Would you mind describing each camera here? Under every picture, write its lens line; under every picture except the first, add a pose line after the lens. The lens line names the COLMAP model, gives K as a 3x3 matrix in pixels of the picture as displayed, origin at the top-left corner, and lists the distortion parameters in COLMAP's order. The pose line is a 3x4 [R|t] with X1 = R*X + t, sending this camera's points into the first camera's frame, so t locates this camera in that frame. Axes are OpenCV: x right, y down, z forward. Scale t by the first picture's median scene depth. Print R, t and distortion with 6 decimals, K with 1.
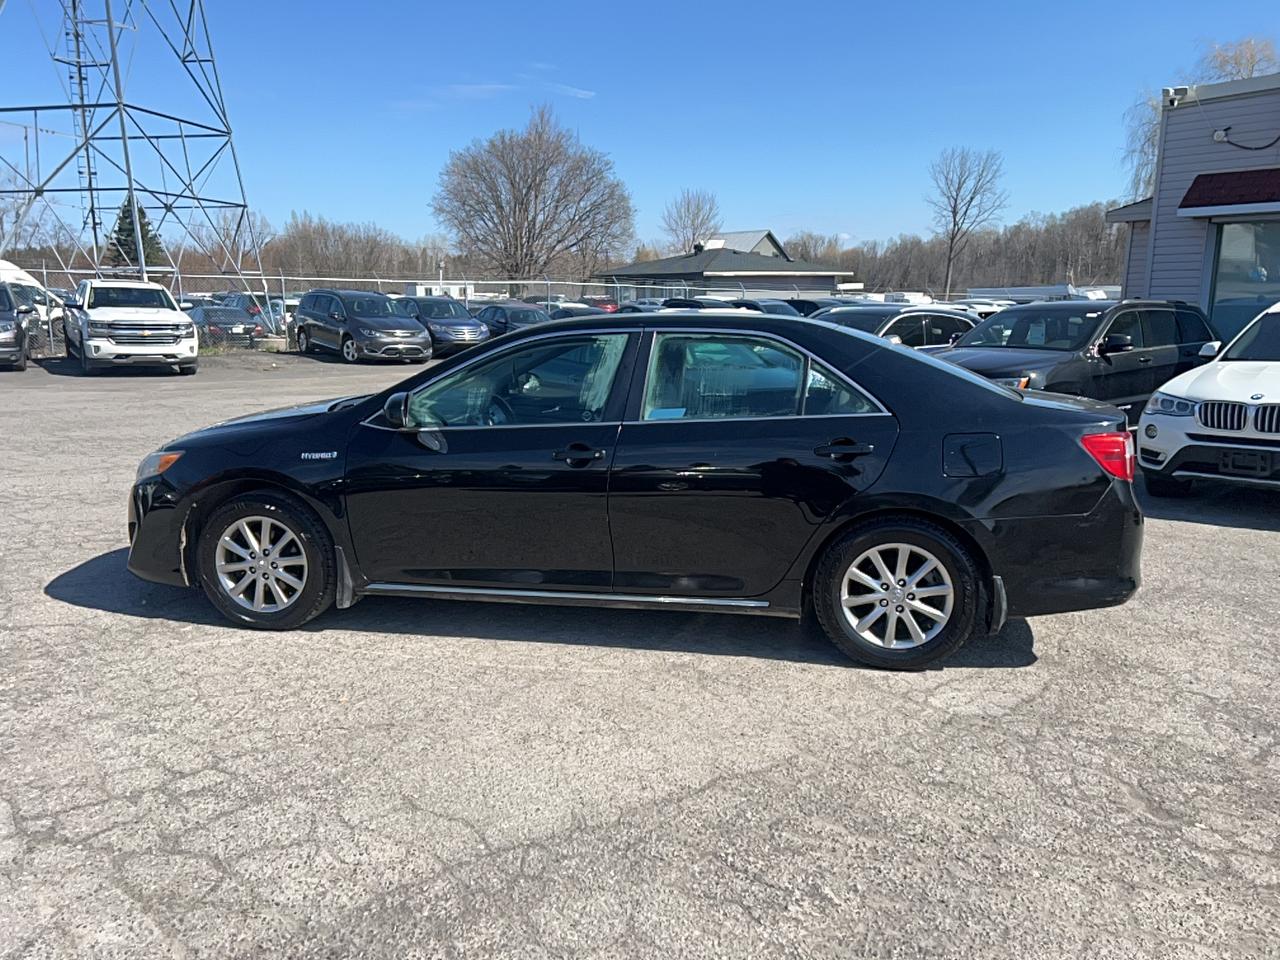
lens RADIAL K [[951.3, 0, 644.8], [0, 951.3, 479.3], [0, 0, 1]] dist [0.064454, -0.064749]
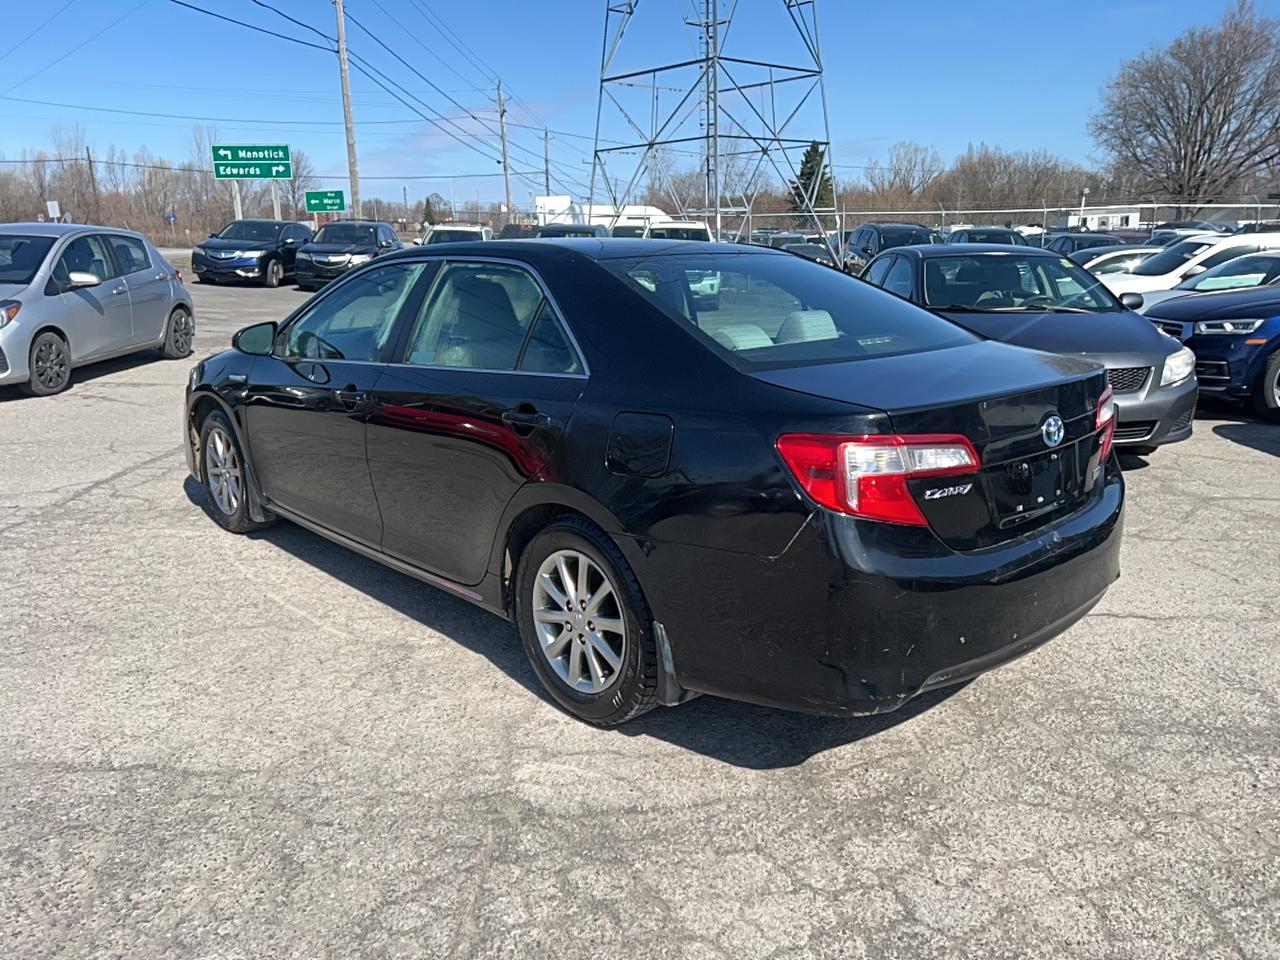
lens RADIAL K [[951.3, 0, 644.8], [0, 951.3, 479.3], [0, 0, 1]] dist [0.064454, -0.064749]
pose [[0.793528, 0.135877, -0.593170, 0.087695], [-0.097248, 0.990541, 0.096807, -0.007700], [0.600713, -0.019135, 0.799236, 0.052622]]
